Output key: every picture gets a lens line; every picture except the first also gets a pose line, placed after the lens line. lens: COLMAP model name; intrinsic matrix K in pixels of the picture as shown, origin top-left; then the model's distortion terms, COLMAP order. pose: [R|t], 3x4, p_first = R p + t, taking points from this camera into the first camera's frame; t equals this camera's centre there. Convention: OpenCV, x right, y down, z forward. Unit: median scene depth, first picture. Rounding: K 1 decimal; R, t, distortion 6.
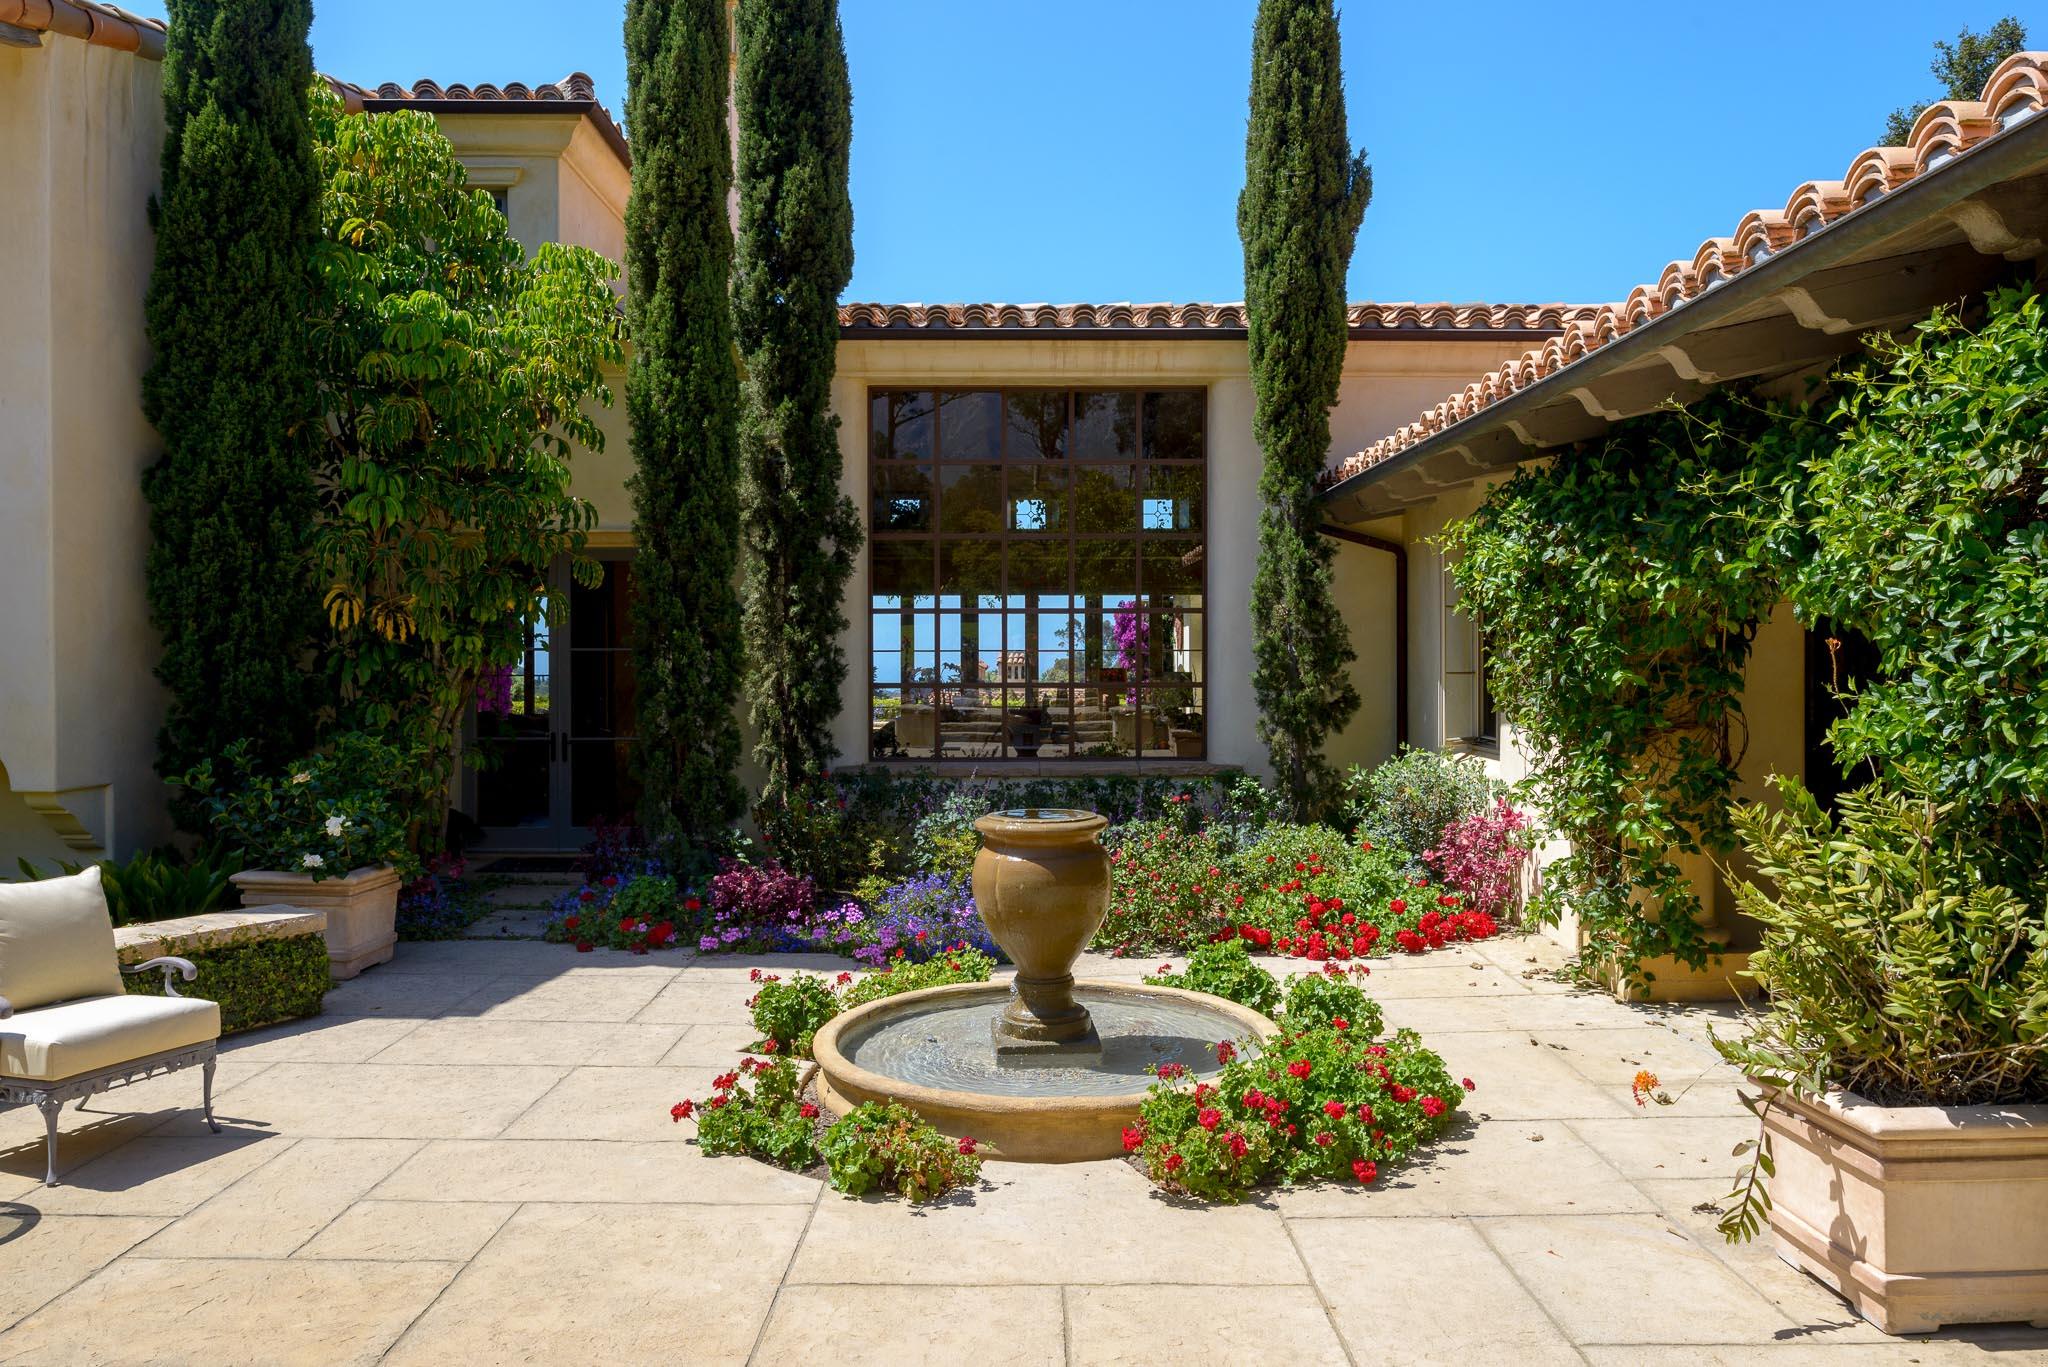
lens RADIAL K [[1939.9, 0, 1024.0], [0, 1939.9, 683.5], [0, 0, 1]] dist [0.002348, -0.229515]
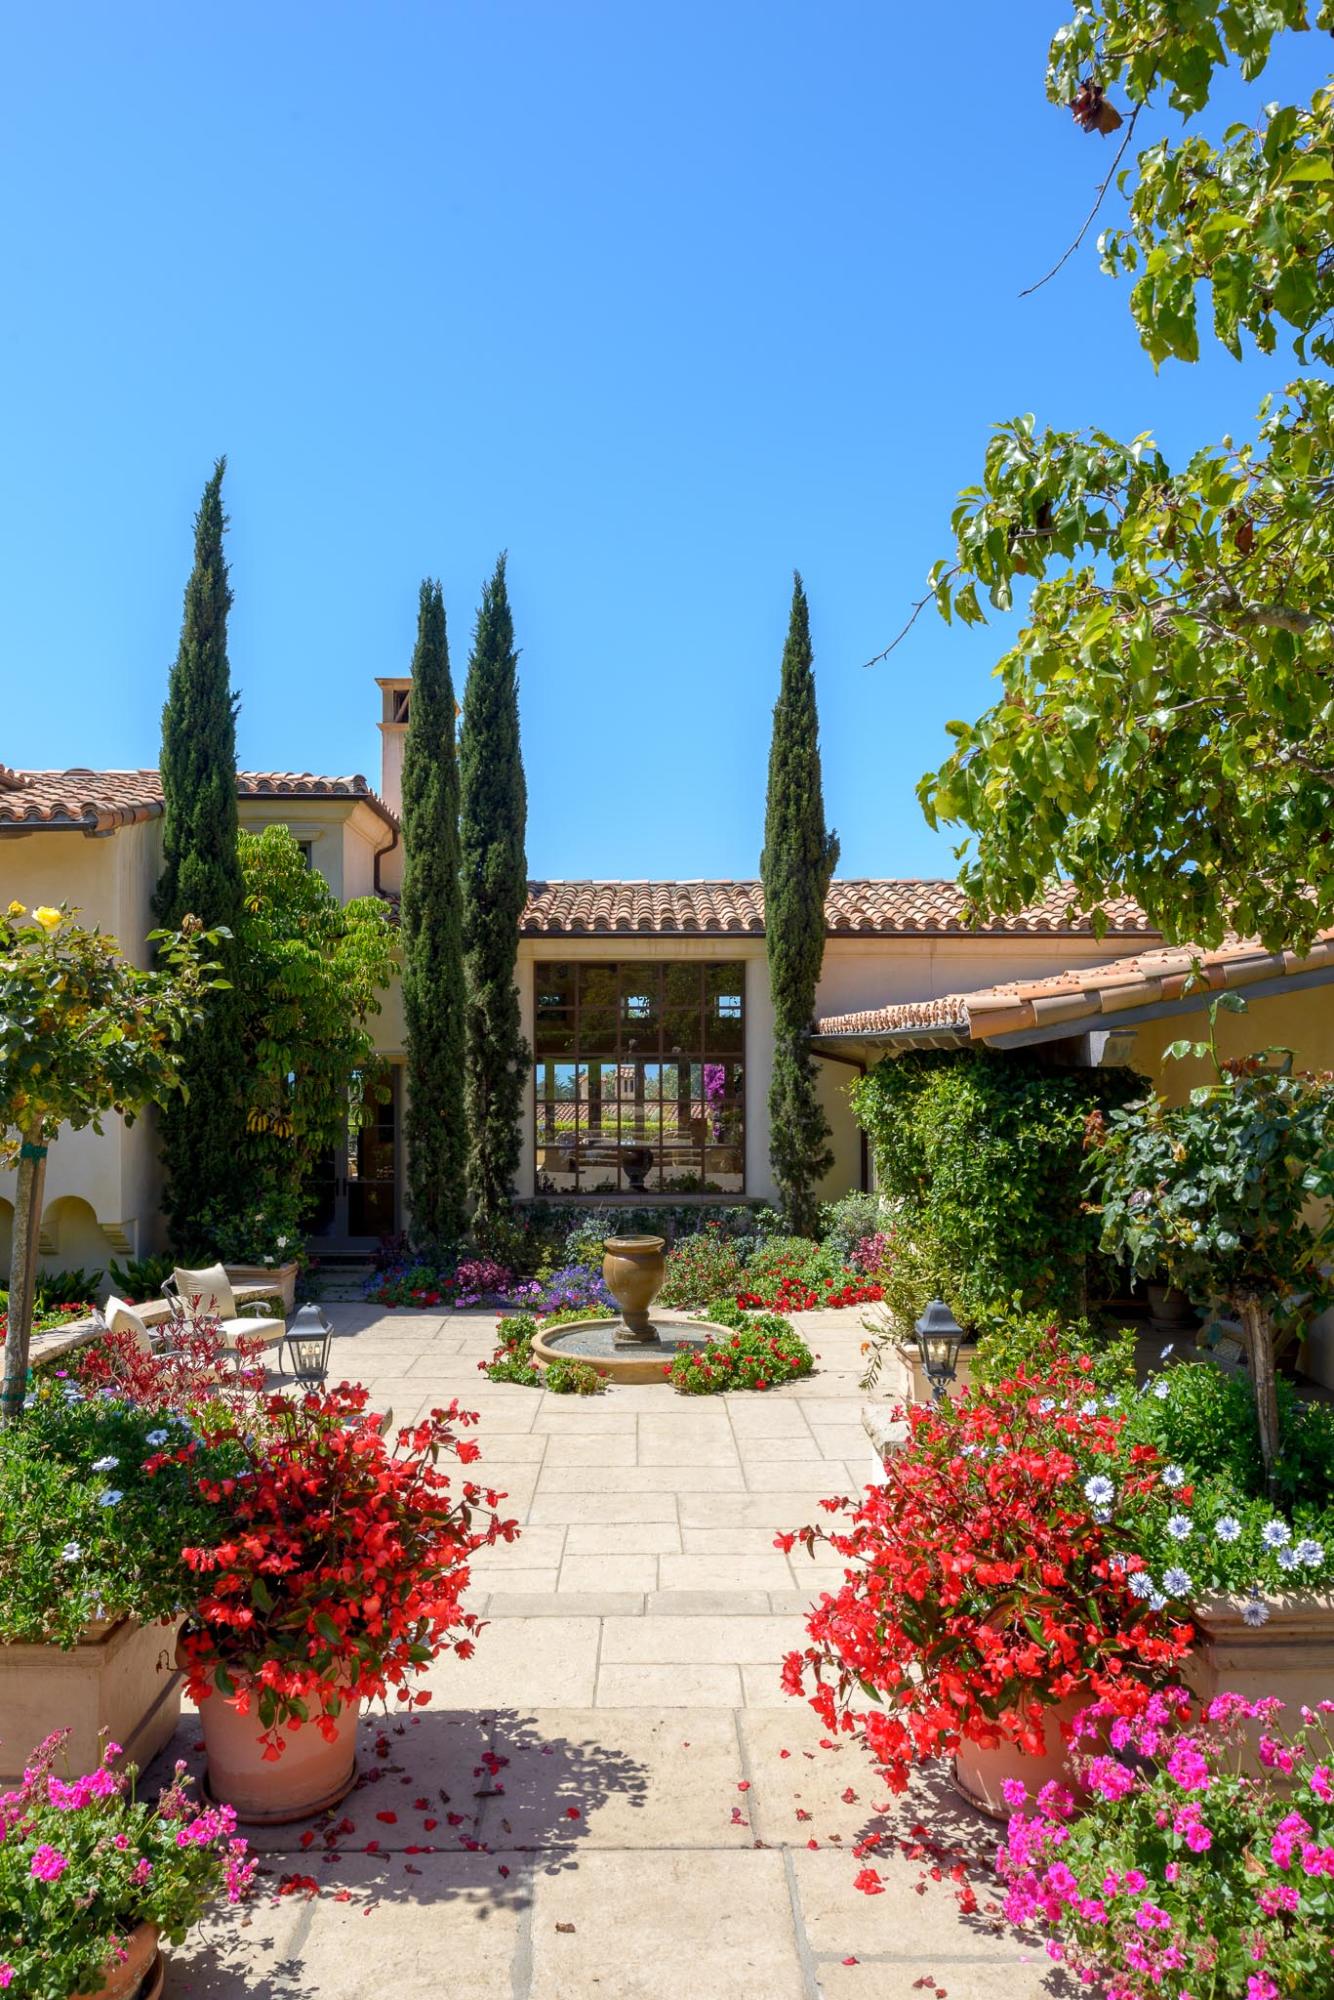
lens RADIAL K [[1894.4, 0, 667.0], [0, 1894.4, 1000.0], [0, 0, 1]] dist [0.002348, -0.229515]
pose [[0.999907, 0.000260, 0.013611, 0.009778], [0.000318, 0.999099, -0.042434, -0.065217], [-0.013610, 0.042435, 0.999007, -0.679295]]
